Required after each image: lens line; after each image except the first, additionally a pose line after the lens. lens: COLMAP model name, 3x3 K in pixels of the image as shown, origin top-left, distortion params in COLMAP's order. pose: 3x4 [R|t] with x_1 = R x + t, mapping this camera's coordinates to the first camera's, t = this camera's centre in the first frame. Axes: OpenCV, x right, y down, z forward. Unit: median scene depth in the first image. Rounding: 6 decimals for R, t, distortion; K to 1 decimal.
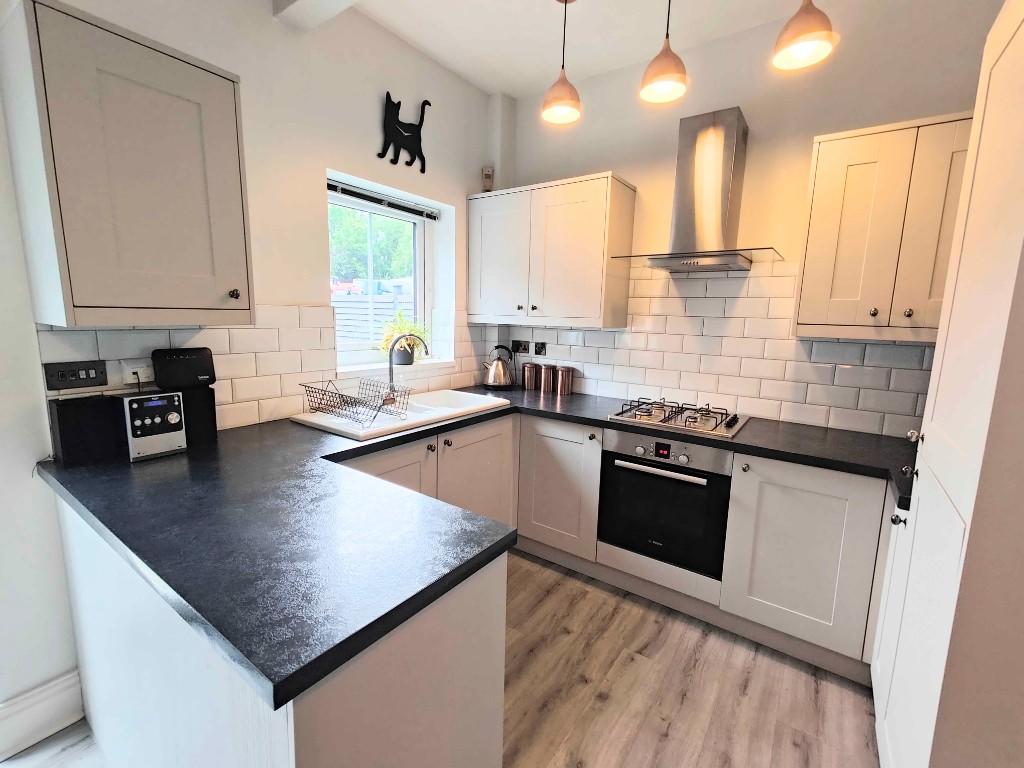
lens RADIAL K [[450.1, 0, 510.8], [0, 450.1, 380.2], [0, 0, 1]] dist [0.003403, 0.000702]
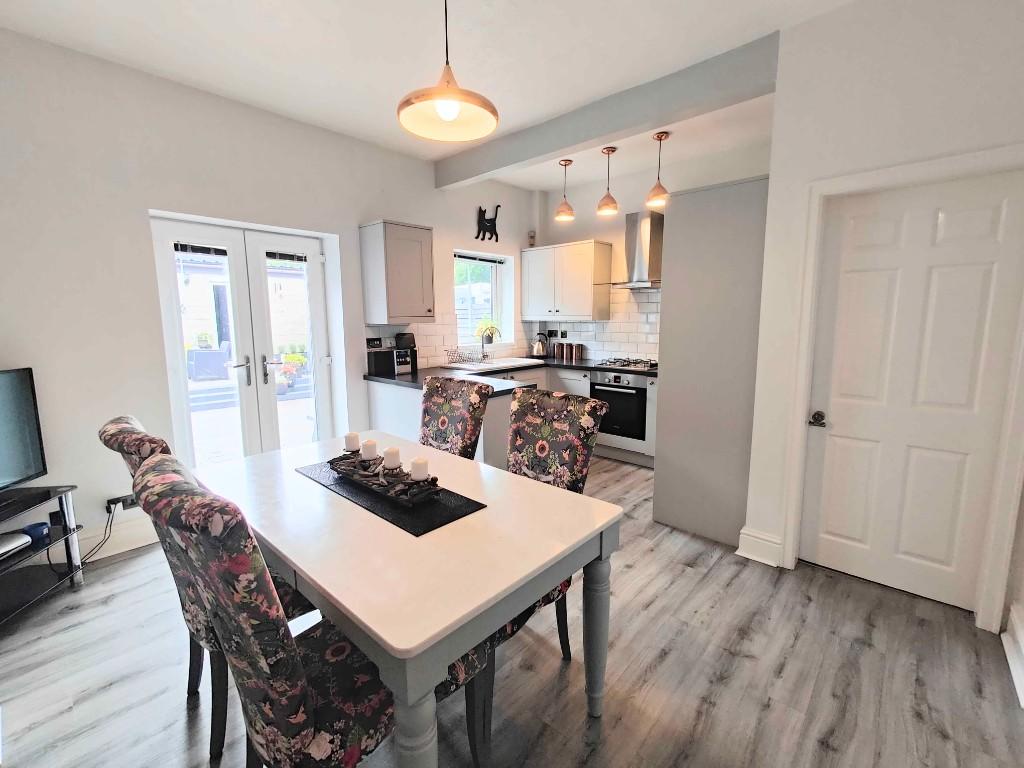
lens RADIAL K [[450.1, 0, 510.3], [0, 450.1, 381.3], [0, 0, 1]] dist [0.003403, 0.000702]
pose [[0.991492, -0.014528, -0.129351, 0.105836], [0.014096, 0.999892, -0.004255, 0.146198], [0.129399, 0.002395, 0.991590, -0.943890]]
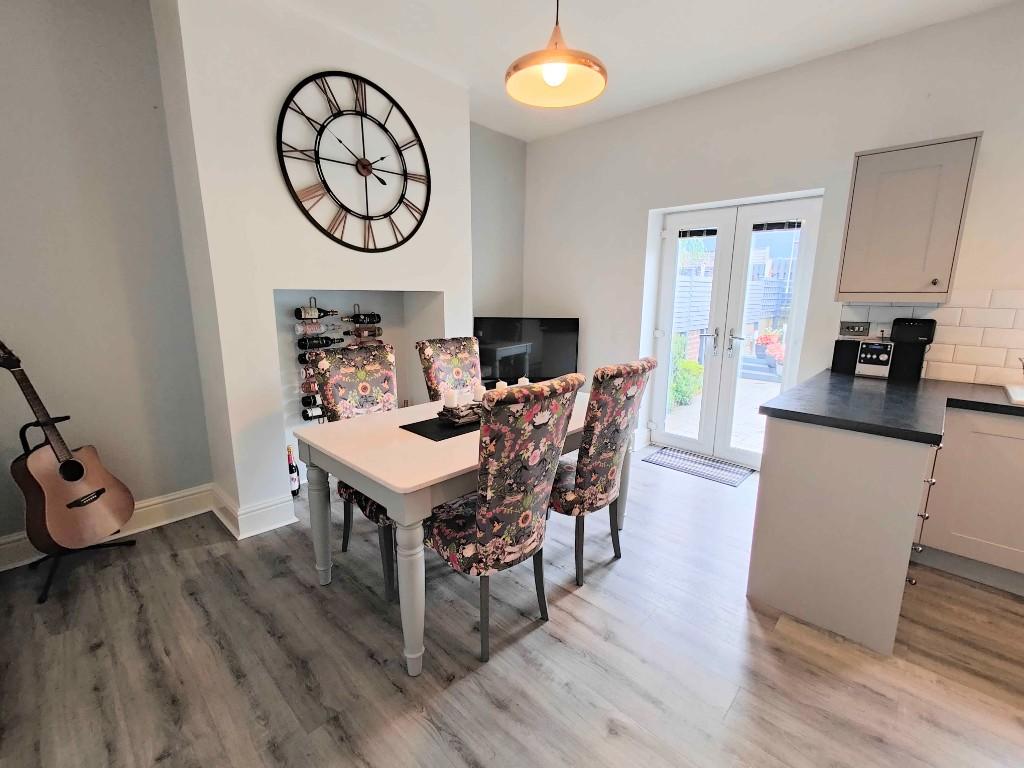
lens RADIAL K [[450.1, 0, 512.5], [0, 450.1, 378.5], [0, 0, 1]] dist [0.003403, 0.000702]
pose [[-0.149880, 0.159718, -0.975718, 0.730579], [-0.158388, 0.970242, 0.183151, 0.045105], [0.975935, 0.181992, -0.120122, -0.097913]]
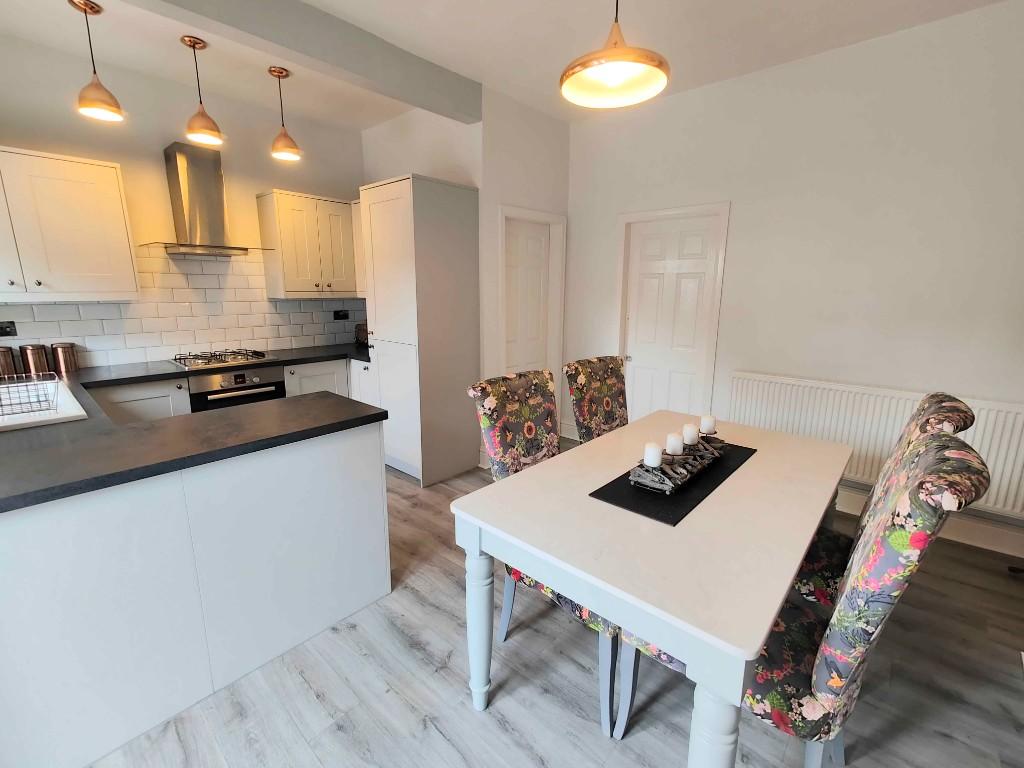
lens RADIAL K [[450.1, 0, 512.8], [0, 450.1, 380.3], [0, 0, 1]] dist [0.003403, 0.000702]
pose [[0.112240, -0.224857, 0.967906, -0.895499], [0.144623, 0.967385, 0.207965, -0.019418], [-0.983100, 0.116640, 0.141098, -0.097870]]
